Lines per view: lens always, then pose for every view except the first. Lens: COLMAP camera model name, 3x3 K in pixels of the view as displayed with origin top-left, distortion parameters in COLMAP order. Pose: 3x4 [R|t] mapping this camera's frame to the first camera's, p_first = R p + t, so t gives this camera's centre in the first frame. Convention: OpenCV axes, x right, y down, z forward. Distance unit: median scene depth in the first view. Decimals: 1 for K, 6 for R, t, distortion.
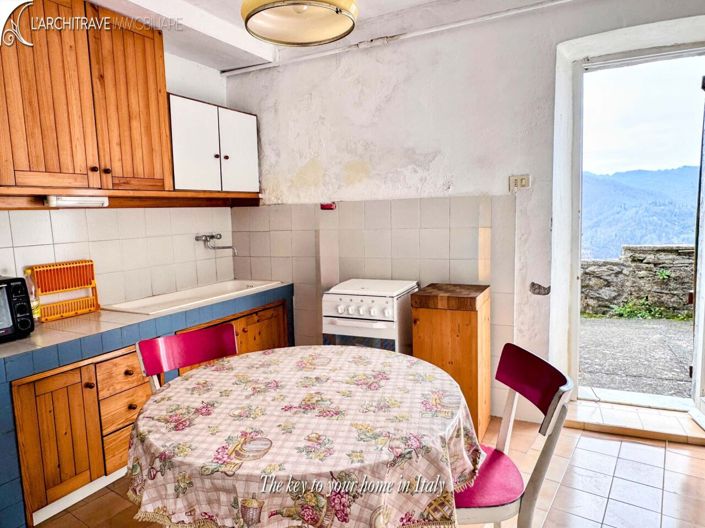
lens RADIAL K [[469.4, 0, 352.5], [0, 469.4, 264.0], [0, 0, 1]] dist [0.004256, 0.002301]
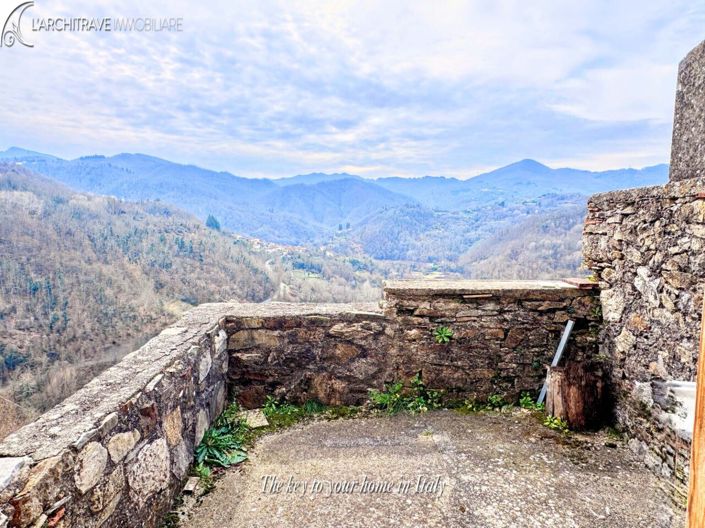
lens RADIAL K [[450.5, 0, 352.5], [0, 450.5, 264.0], [0, 0, 1]] dist [-0.003838, -0.000359]
pose [[0.900619, -0.023579, 0.433969, 0.298142], [0.017022, 0.999675, 0.018988, -0.080100], [-0.434275, -0.009714, 0.900728, 0.515267]]
